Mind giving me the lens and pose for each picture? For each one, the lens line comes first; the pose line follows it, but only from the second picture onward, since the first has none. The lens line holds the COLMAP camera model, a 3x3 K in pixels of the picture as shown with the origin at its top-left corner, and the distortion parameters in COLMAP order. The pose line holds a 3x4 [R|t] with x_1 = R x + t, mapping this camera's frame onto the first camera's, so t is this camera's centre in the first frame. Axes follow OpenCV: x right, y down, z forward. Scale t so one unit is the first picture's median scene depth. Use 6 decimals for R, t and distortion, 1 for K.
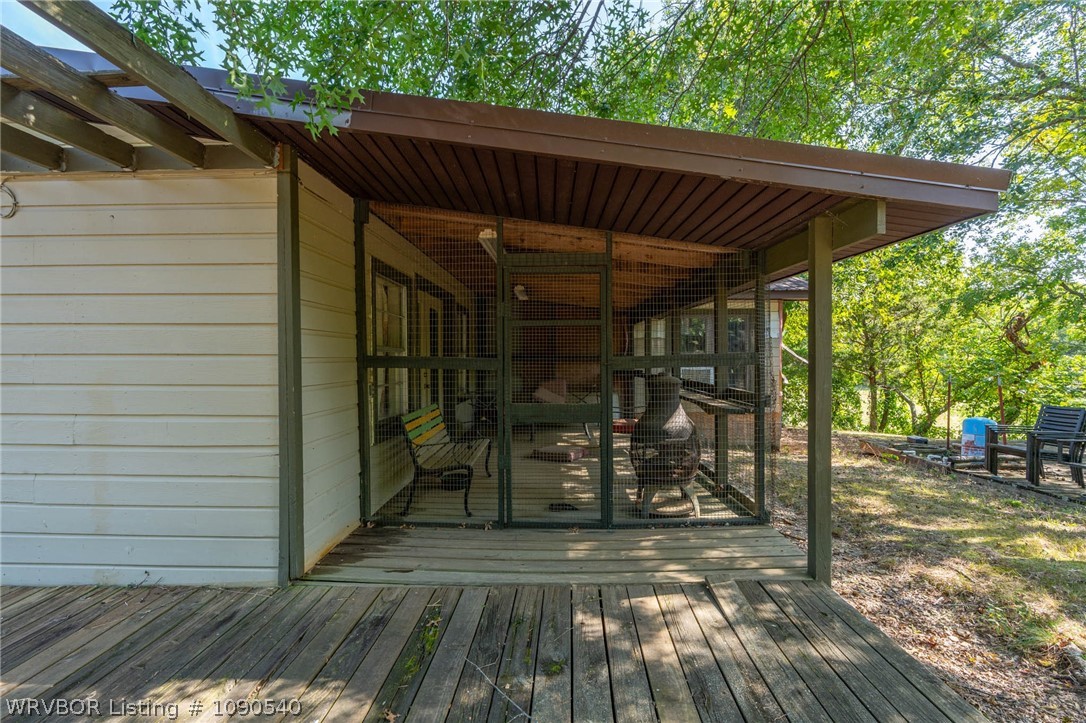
lens RADIAL K [[495.2, 0, 542.0], [0, 495.2, 357.4], [0, 0, 1]] dist [-0.000649, -0.000072]
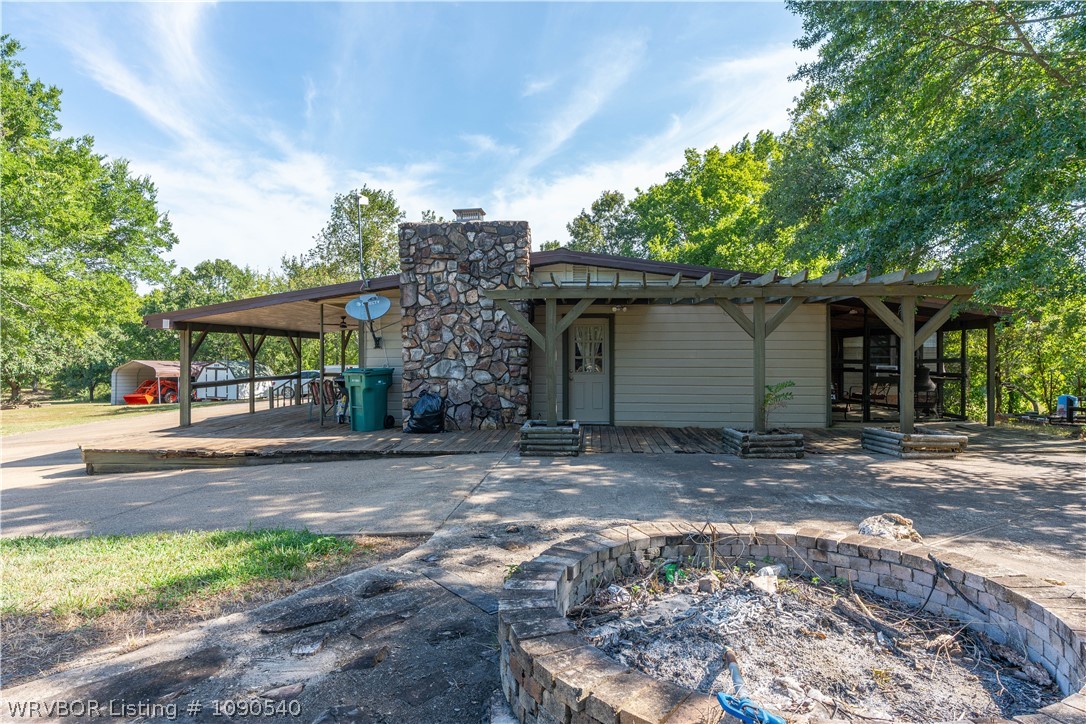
lens RADIAL K [[635.4, 0, 548.0], [0, 635.4, 359.6], [0, 0, 1]] dist [0.022572, 0.001661]
pose [[0.999894, 0.001221, -0.014534, -1.307955], [-0.001213, 0.999999, 0.000533, -0.000162], [0.014535, -0.000515, 0.999894, -1.864220]]
